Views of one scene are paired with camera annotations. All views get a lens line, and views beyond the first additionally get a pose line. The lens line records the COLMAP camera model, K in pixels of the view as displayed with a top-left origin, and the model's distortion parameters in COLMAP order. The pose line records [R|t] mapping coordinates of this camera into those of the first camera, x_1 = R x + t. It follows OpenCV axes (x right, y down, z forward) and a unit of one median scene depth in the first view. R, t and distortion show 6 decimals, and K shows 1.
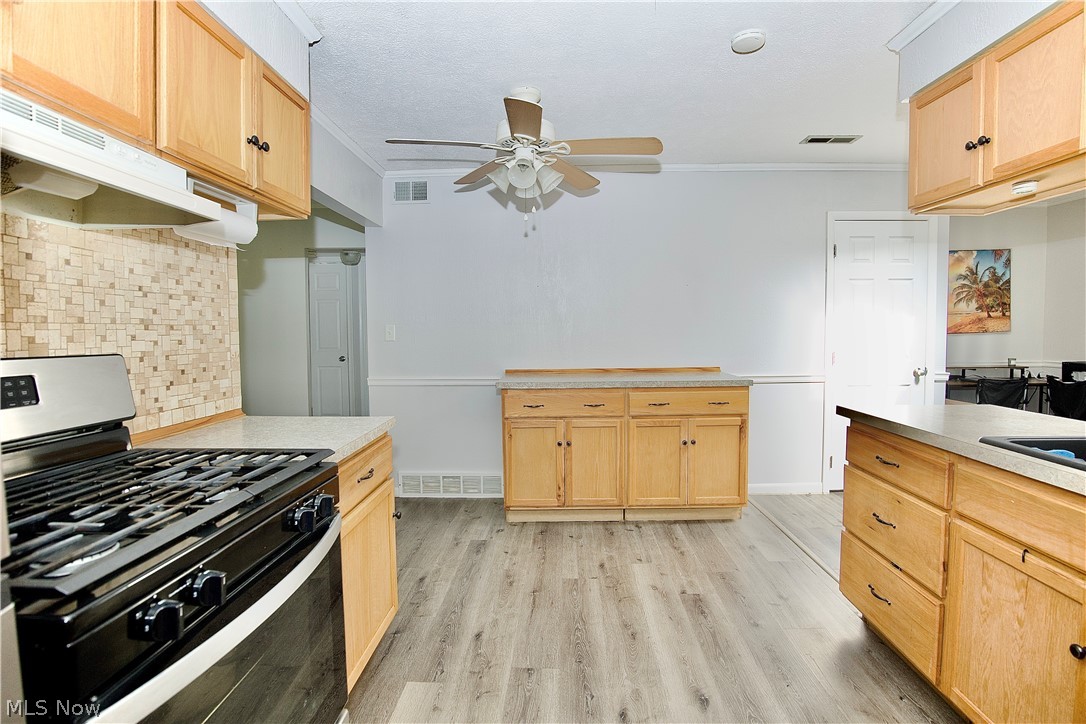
lens RADIAL K [[500.6, 0, 548.2], [0, 500.6, 354.4], [0, 0, 1]] dist [-0.034007, 0.001057]
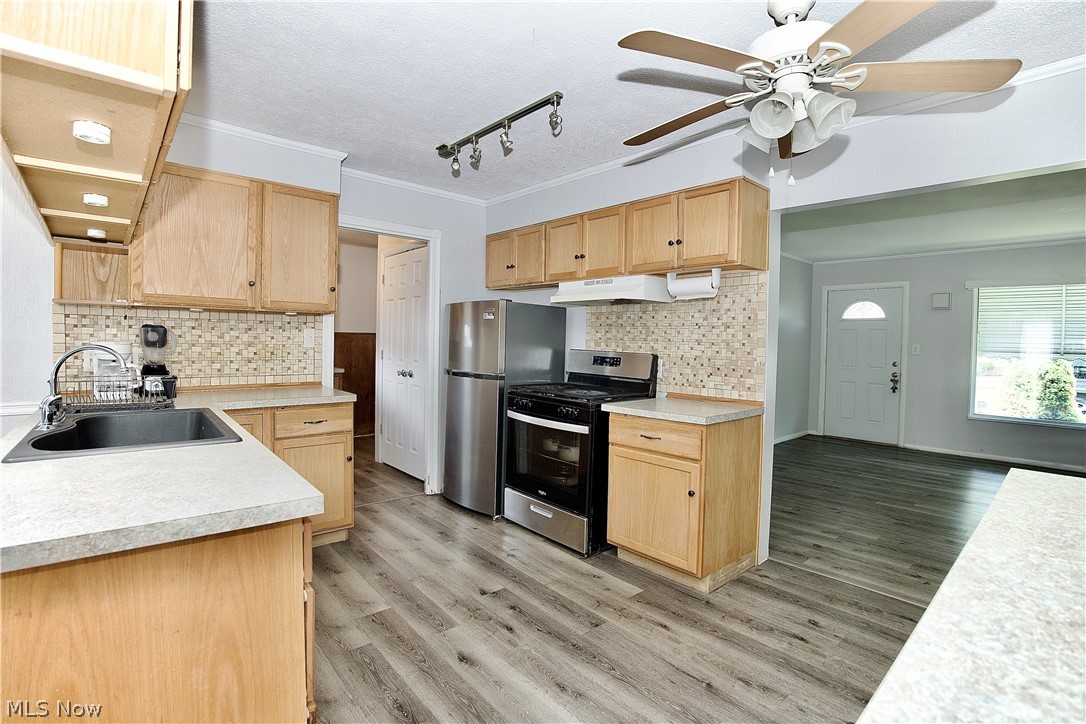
lens RADIAL K [[500.6, 0, 546.6], [0, 500.6, 358.4], [0, 0, 1]] dist [-0.034007, 0.001057]
pose [[-0.720736, 0.015798, -0.693029, 0.953316], [-0.048950, 0.996085, 0.073613, -0.105206], [0.691479, 0.086979, -0.717141, 1.868817]]
